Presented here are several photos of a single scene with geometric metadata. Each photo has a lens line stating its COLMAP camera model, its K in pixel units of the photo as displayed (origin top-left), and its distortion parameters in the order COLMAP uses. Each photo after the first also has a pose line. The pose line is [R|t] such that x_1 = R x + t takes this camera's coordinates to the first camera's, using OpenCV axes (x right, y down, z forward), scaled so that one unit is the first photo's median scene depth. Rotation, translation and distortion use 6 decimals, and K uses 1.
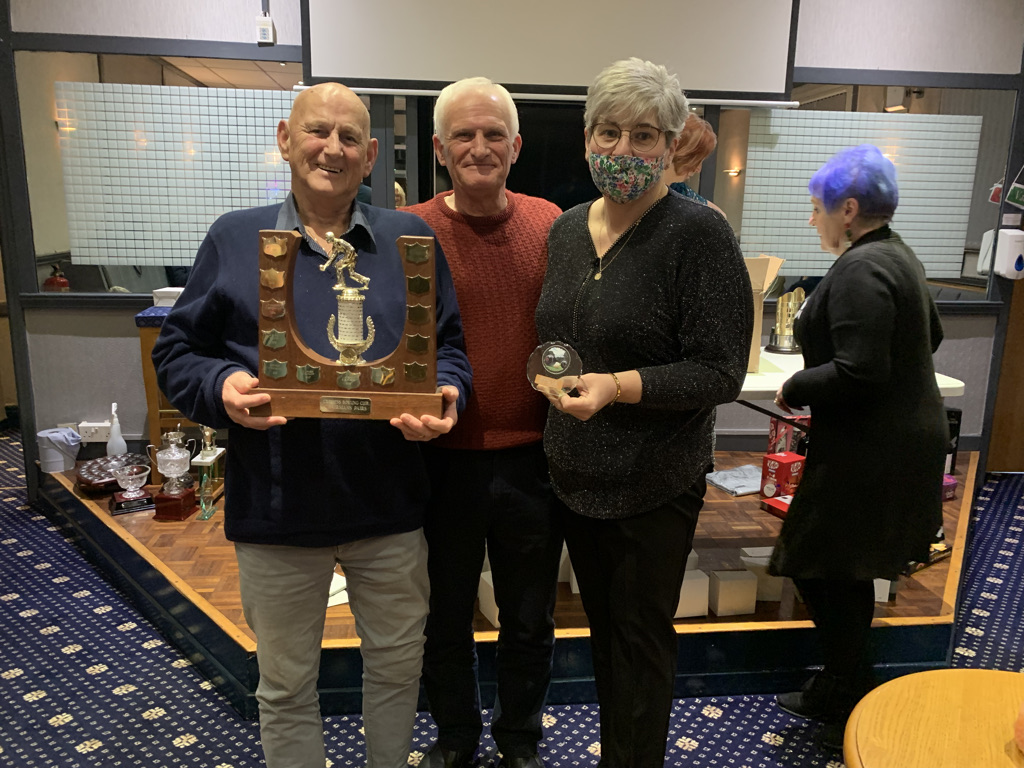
lens RADIAL K [[767.8, 0, 510.8], [0, 767.8, 383.5], [0, 0, 1]] dist [0.007668, -0.007986]
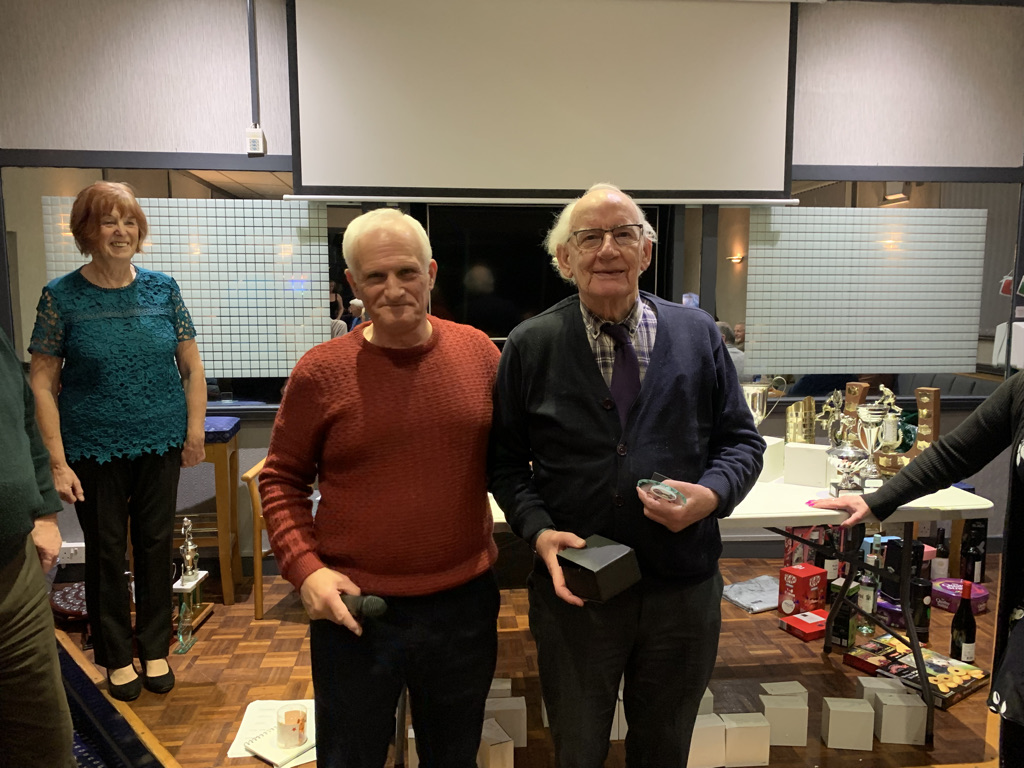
lens RADIAL K [[767.8, 0, 516.0], [0, 767.8, 399.1], [0, 0, 1]] dist [0.007668, -0.007986]
pose [[0.999795, -0.018949, -0.007109, 0.017315], [0.018290, 0.996348, -0.083398, -0.040203], [0.008664, 0.083251, 0.996491, 0.043872]]
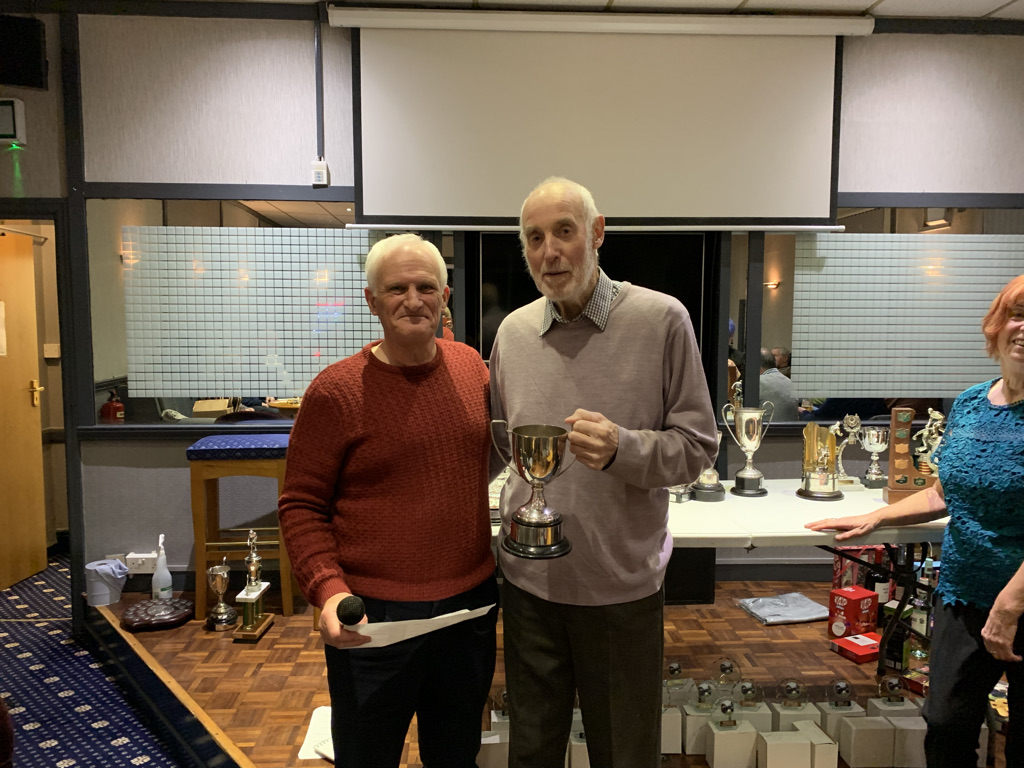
lens RADIAL K [[767.8, 0, 506.7], [0, 767.8, 395.6], [0, 0, 1]] dist [0.007668, -0.007986]
pose [[0.998405, -0.012456, -0.055070, -0.012089], [0.005701, 0.992618, -0.121152, -0.031806], [0.056173, 0.120645, 0.991105, 0.014337]]
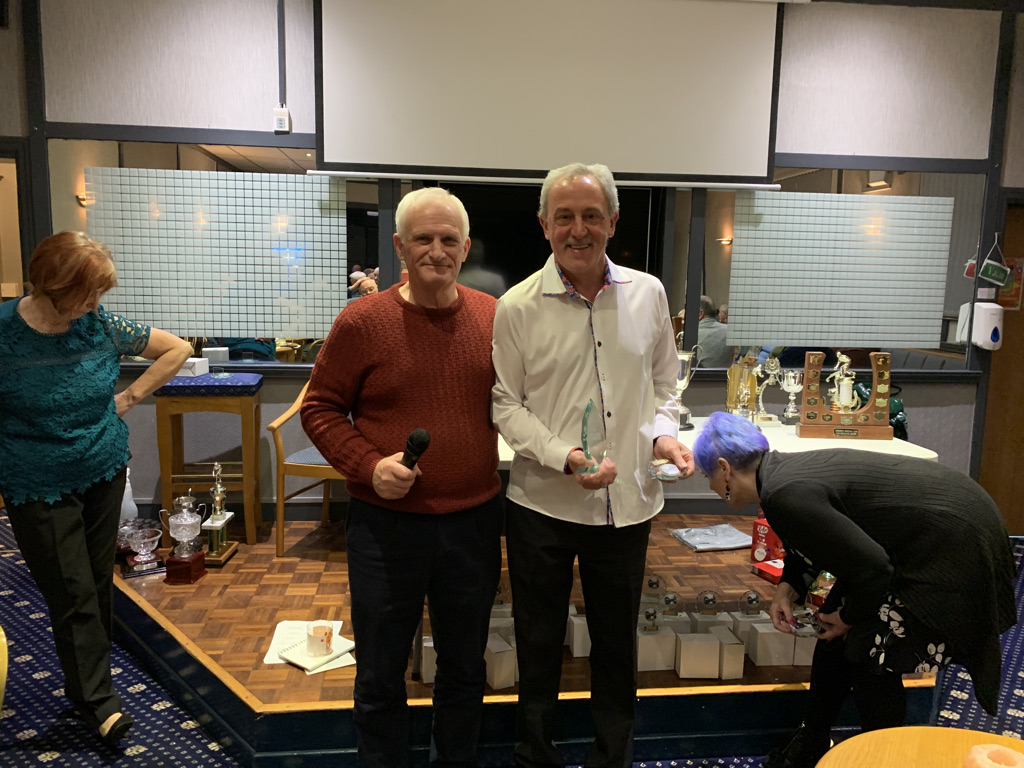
lens RADIAL K [[767.8, 0, 510.5], [0, 767.8, 385.5], [0, 0, 1]] dist [0.007668, -0.007986]
pose [[0.999999, 0.001608, -0.000236, 0.001455], [-0.001621, 0.997326, -0.073069, -0.011253], [0.000118, 0.073069, 0.997327, -0.045882]]
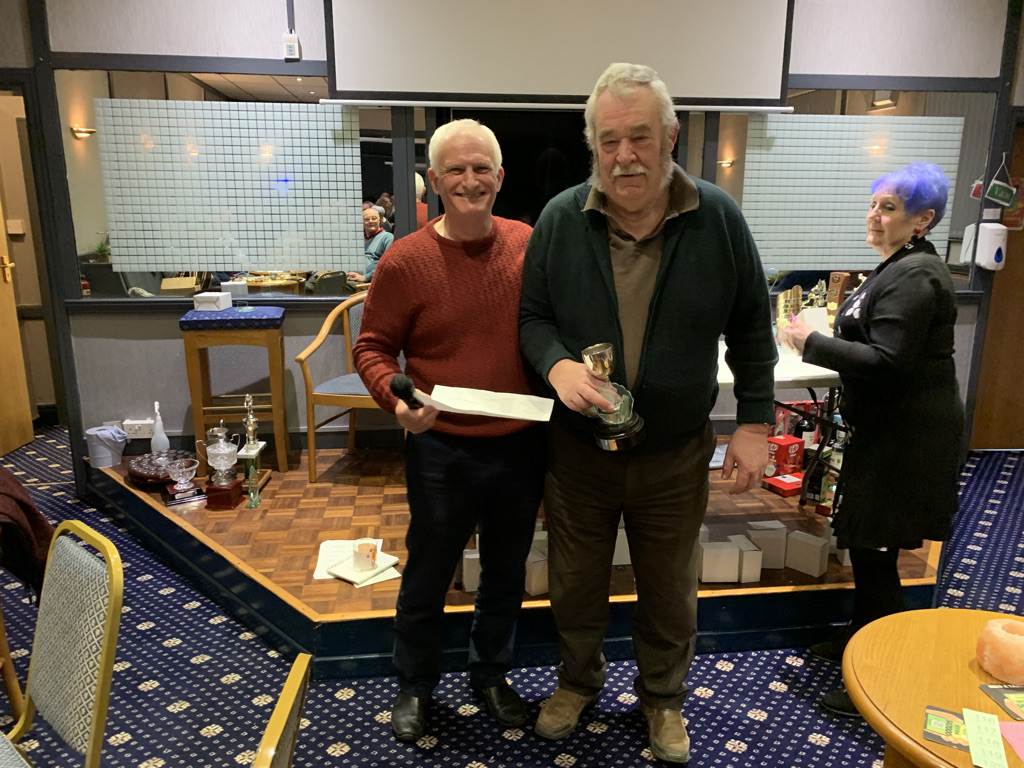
lens RADIAL K [[767.8, 0, 516.5], [0, 767.8, 393.5], [0, 0, 1]] dist [0.007668, -0.007986]
pose [[0.999697, -0.018846, 0.015864, -0.036418], [0.018382, 0.999413, 0.028901, -0.007889], [-0.016399, -0.028601, 0.999456, -0.076599]]
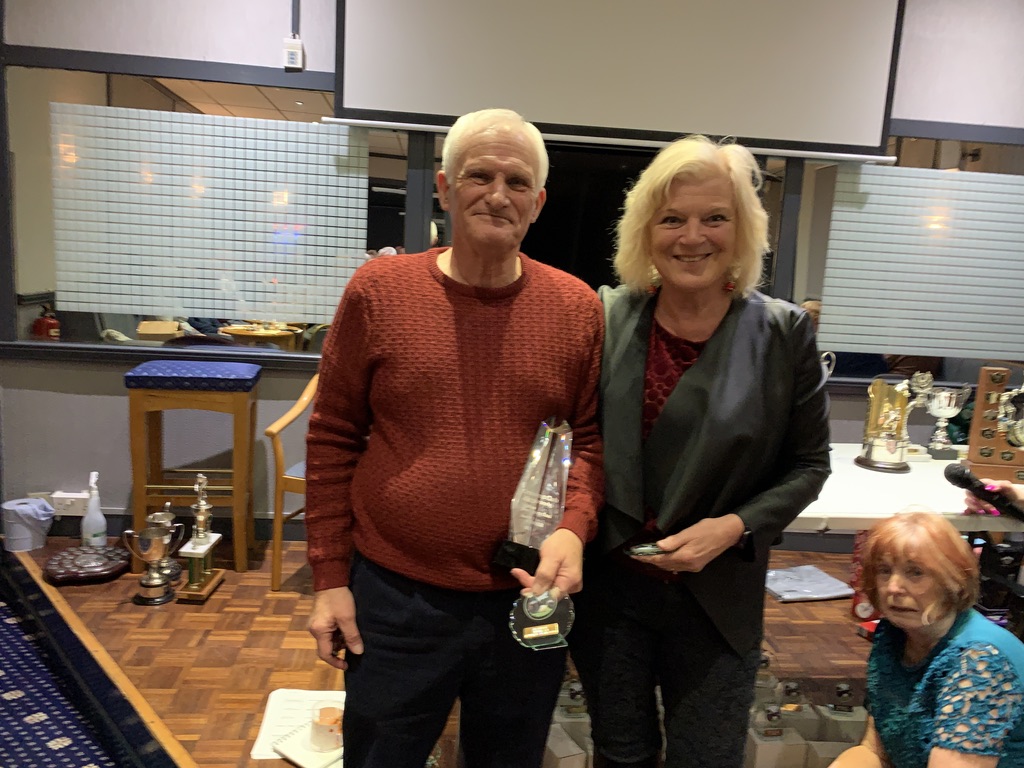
lens RADIAL K [[767.8, 0, 498.6], [0, 767.8, 393.5], [0, 0, 1]] dist [0.007668, -0.007986]
pose [[0.999203, 0.039223, -0.007437, -0.065230], [-0.039541, 0.998011, -0.049097, -0.040210], [0.005497, 0.049352, 0.998766, 0.147659]]
